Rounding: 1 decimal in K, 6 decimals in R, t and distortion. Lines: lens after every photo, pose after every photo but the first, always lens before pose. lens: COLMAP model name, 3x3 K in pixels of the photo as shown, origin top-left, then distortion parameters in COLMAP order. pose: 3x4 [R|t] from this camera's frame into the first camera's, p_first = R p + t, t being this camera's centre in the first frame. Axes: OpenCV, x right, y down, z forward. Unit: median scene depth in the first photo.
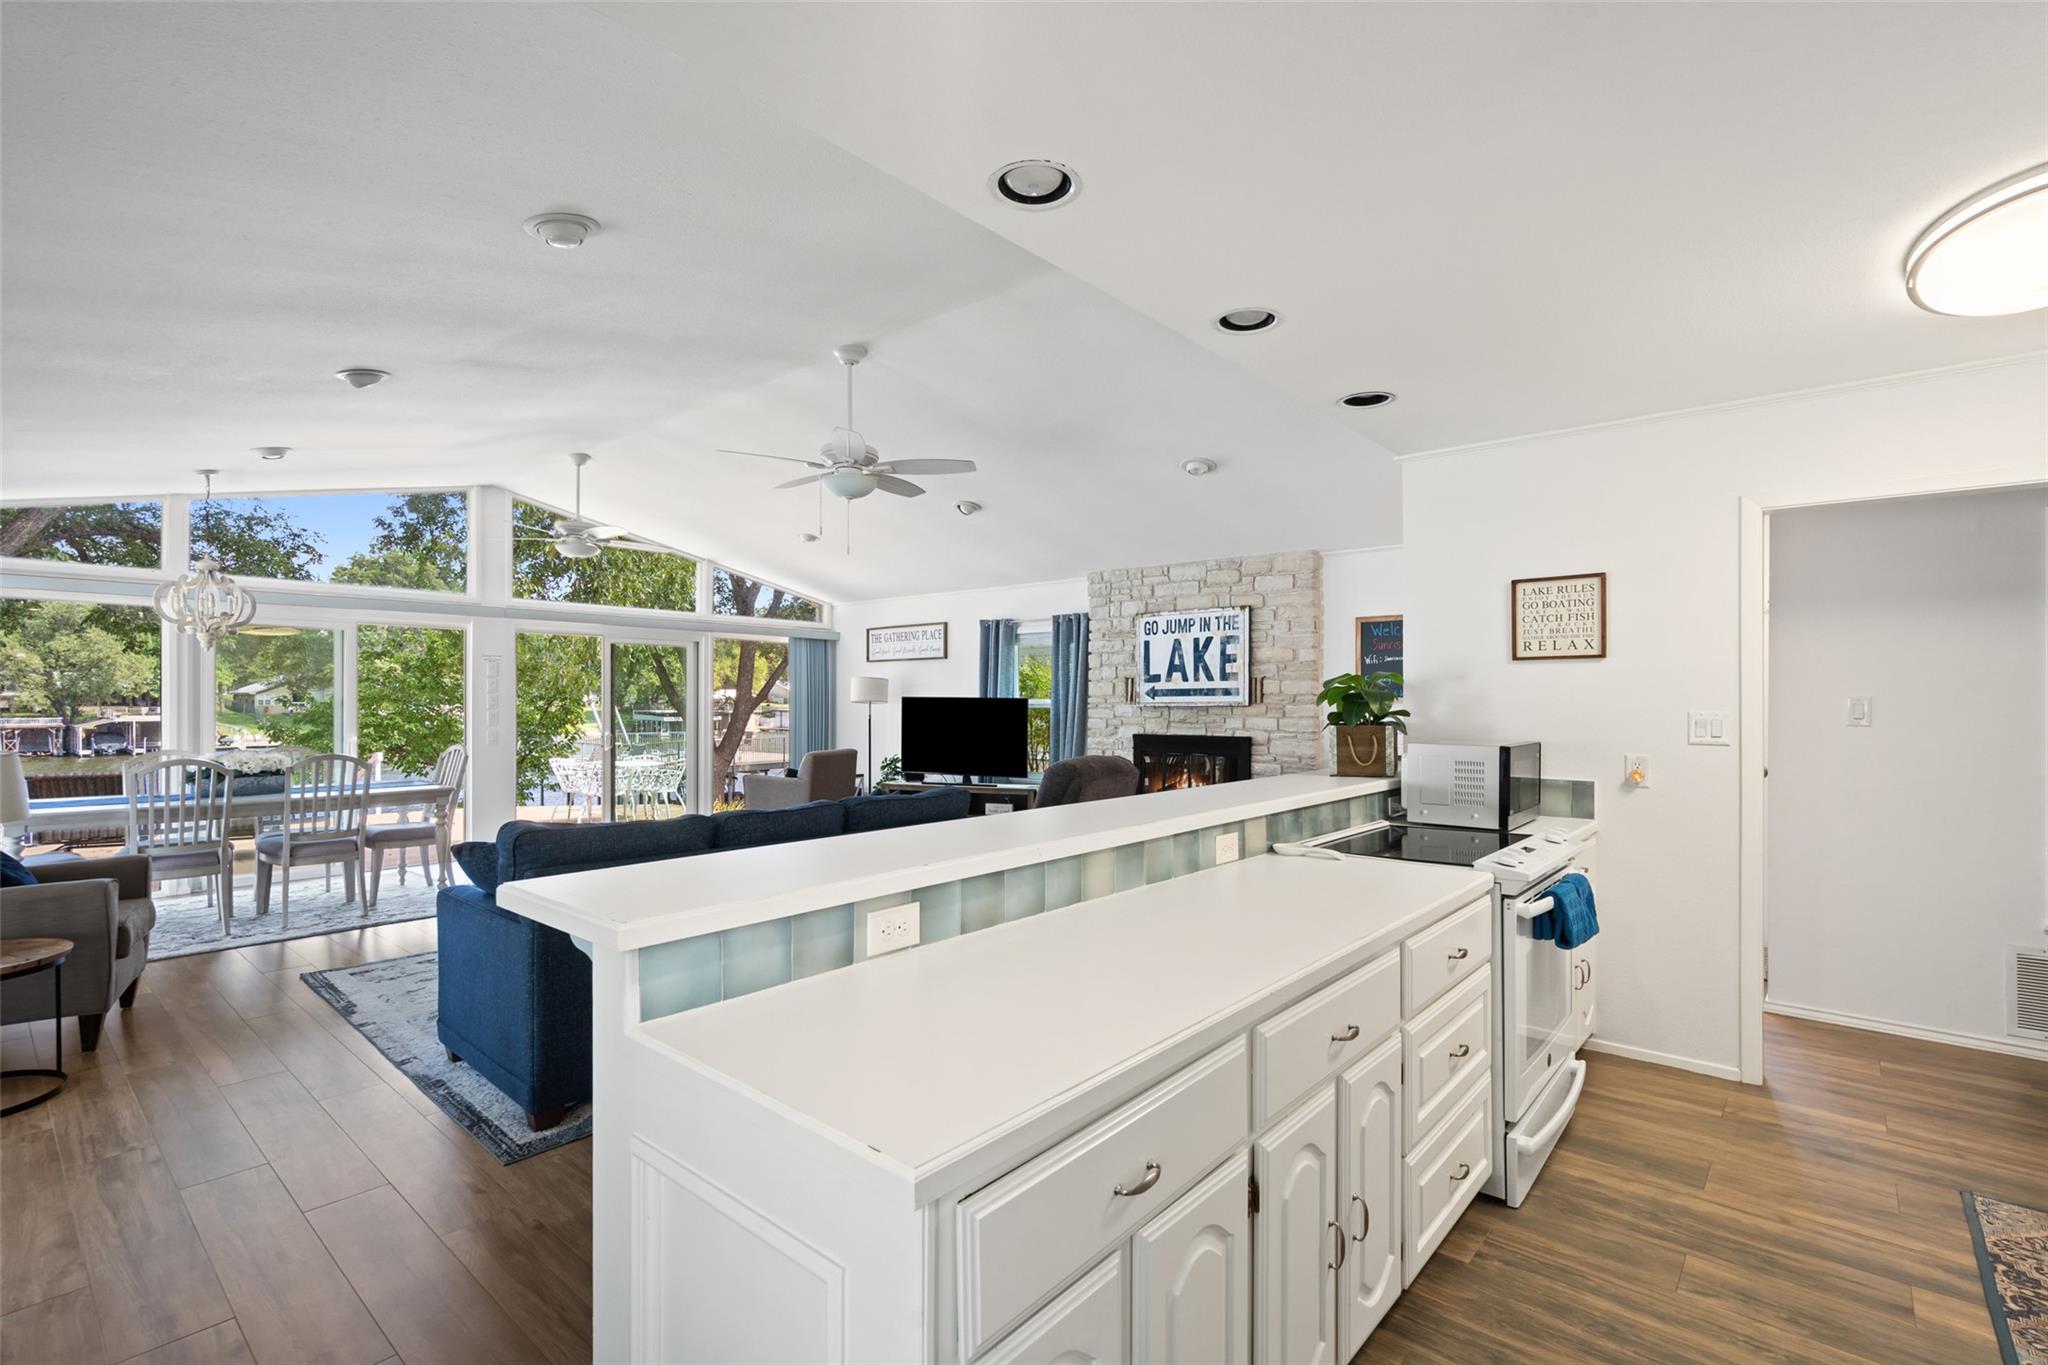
lens RADIAL K [[940.3, 0, 1007.7], [0, 940.3, 698.1], [0, 0, 1]] dist [-0.007053, 0.004215]
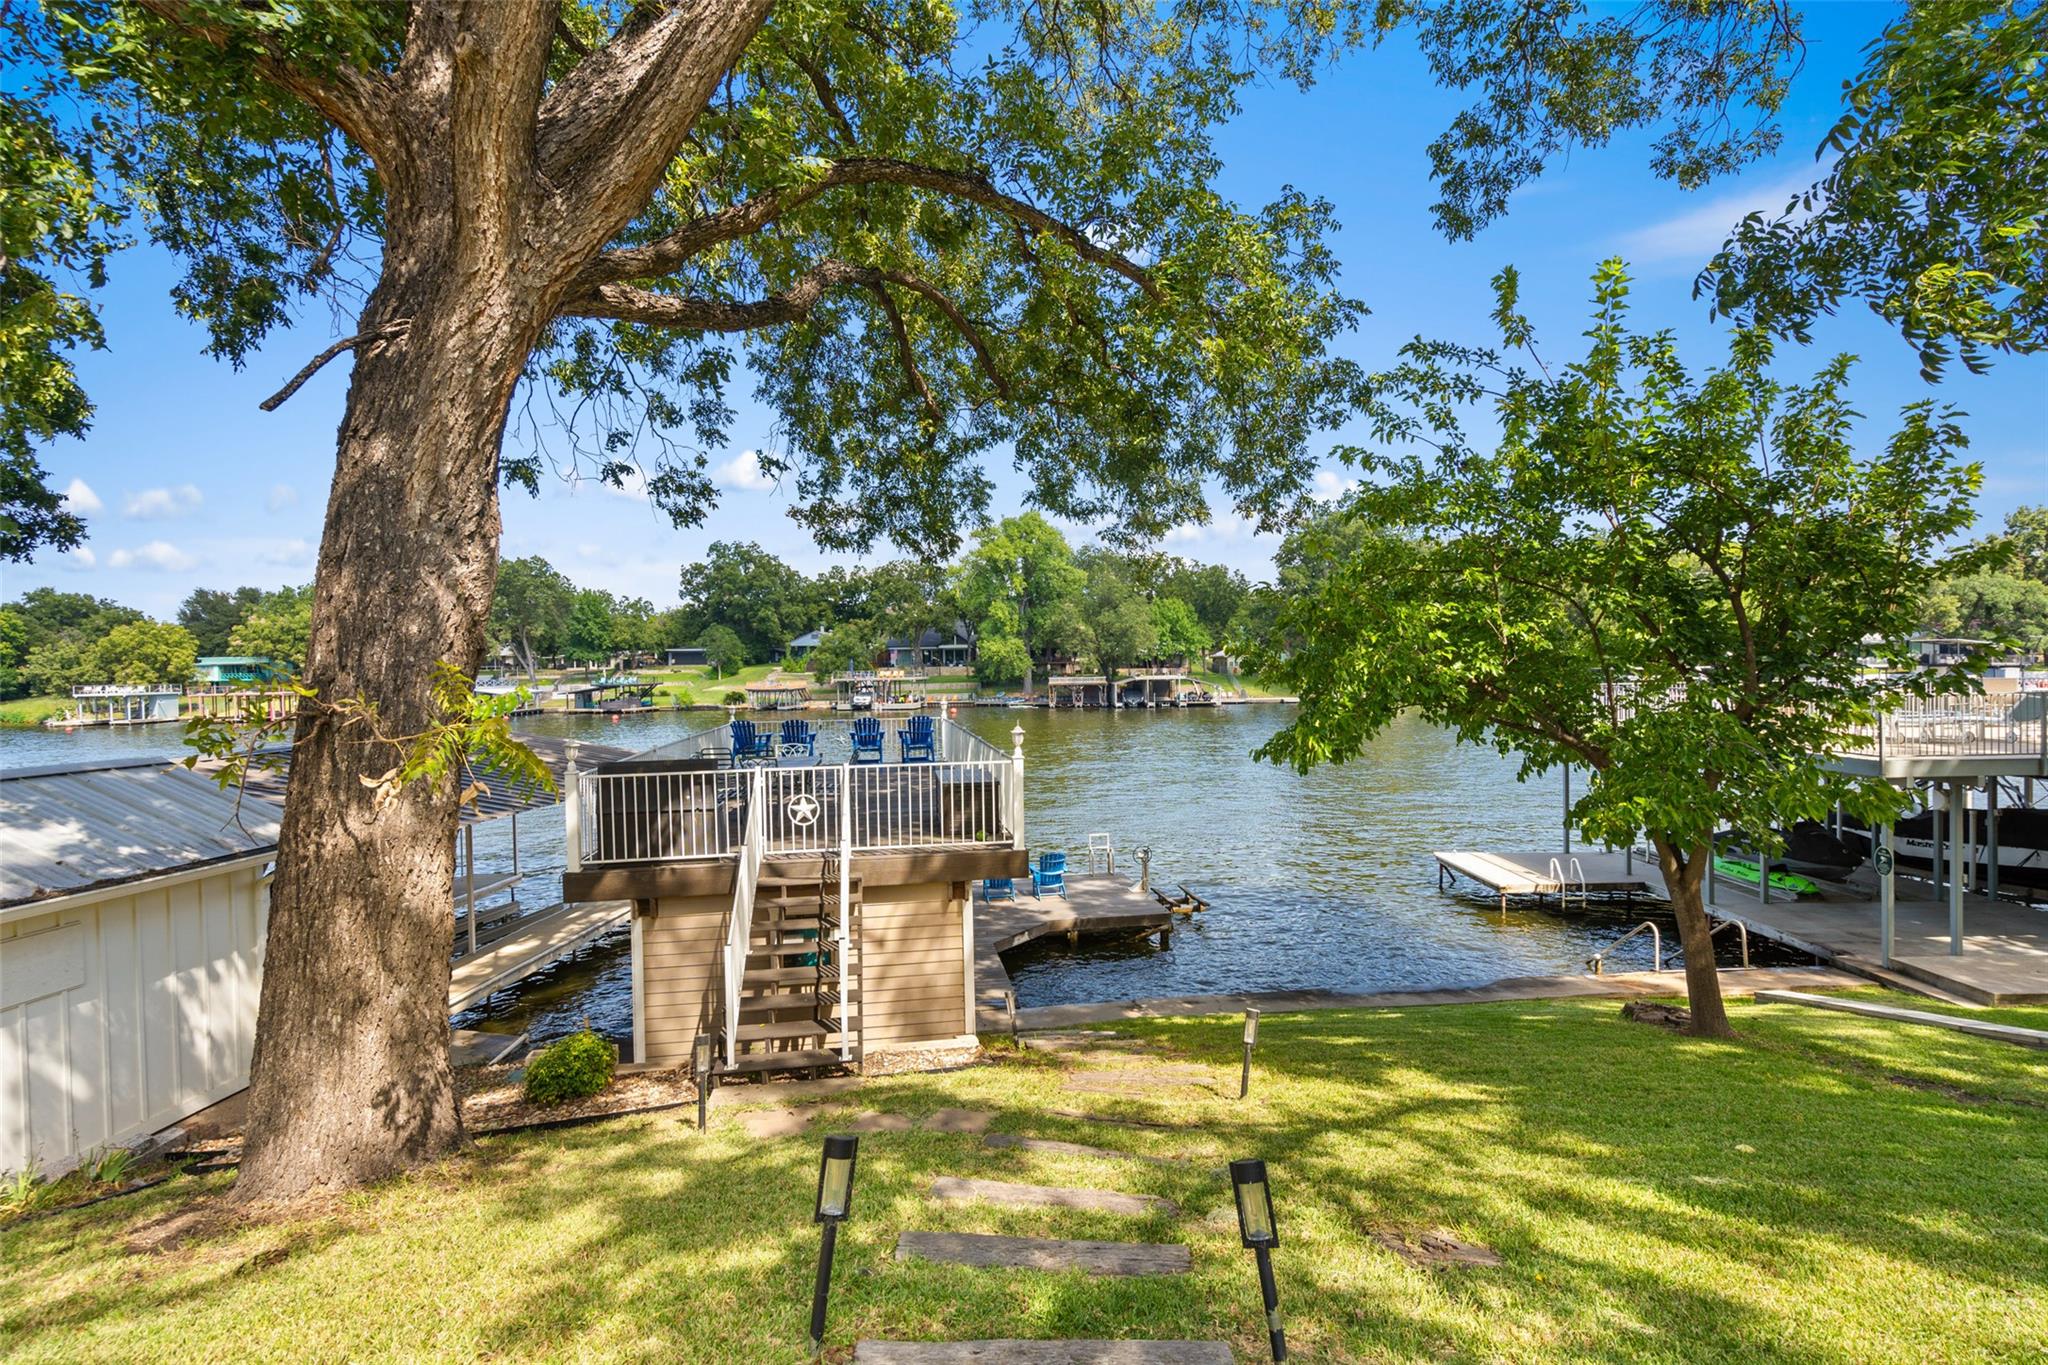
lens RADIAL K [[940.3, 0, 1016.6], [0, 940.3, 673.0], [0, 0, 1]] dist [-0.007053, 0.004215]
pose [[0.623094, -0.006569, -0.782120, -1.405054], [0.015720, 0.999868, 0.004126, 0.136868], [0.781989, -0.014866, 0.623114, 1.778684]]
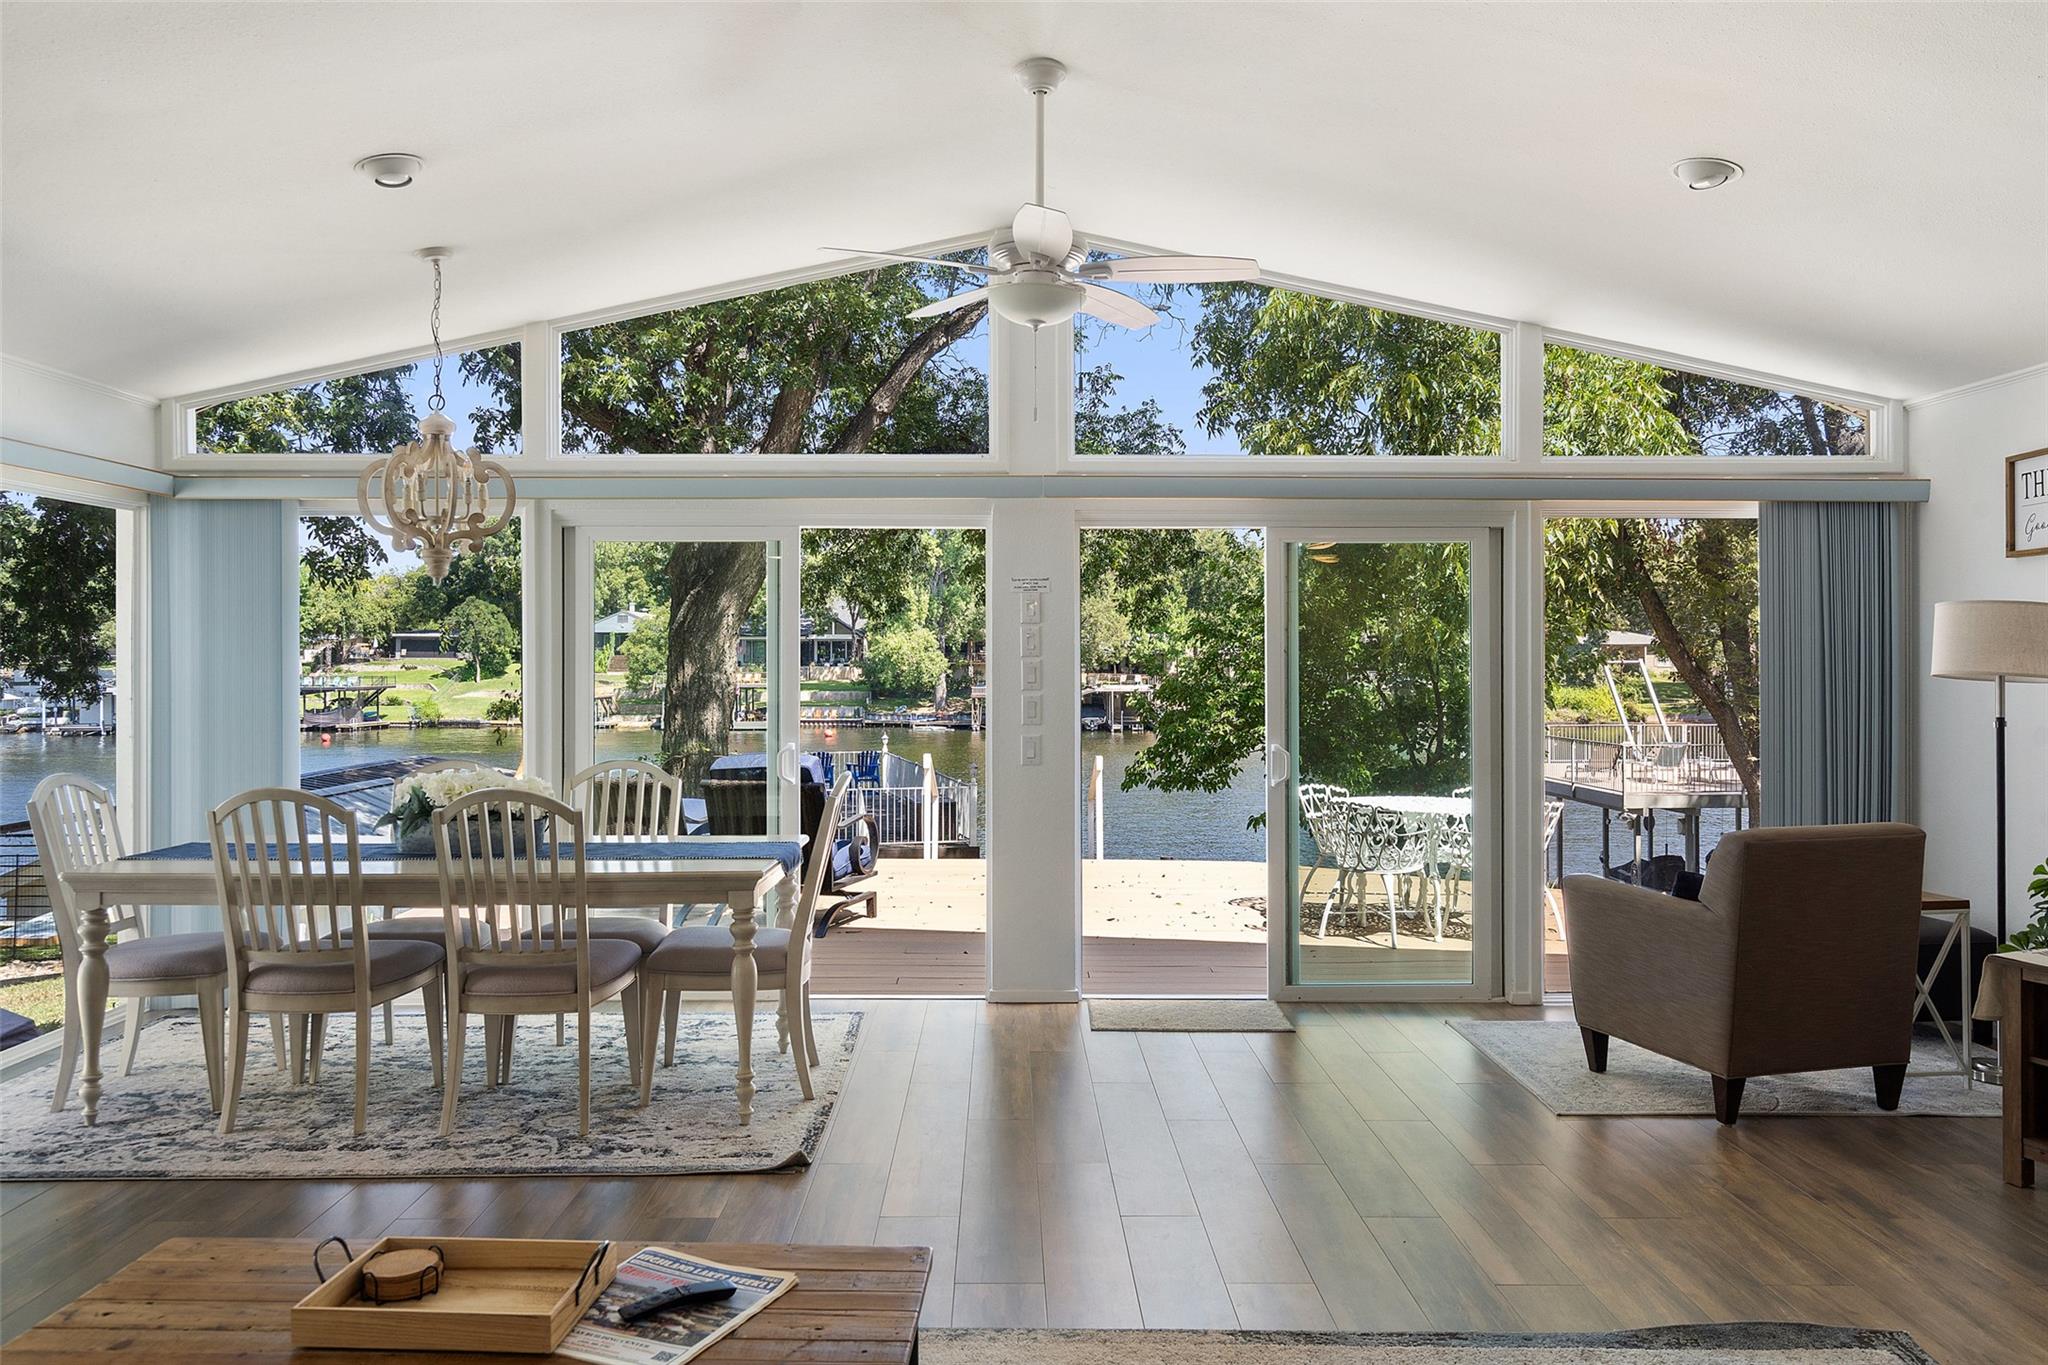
lens RADIAL K [[1484.2, 0, 996.7], [0, 1484.2, 658.0], [0, 0, 1]] dist [0.004463, -0.005586]
pose [[0.664332, -0.004232, -0.747426, 0.007716], [0.001587, 0.999990, -0.004252, -0.001089], [0.747436, 0.001639, 0.664332, 0.497818]]
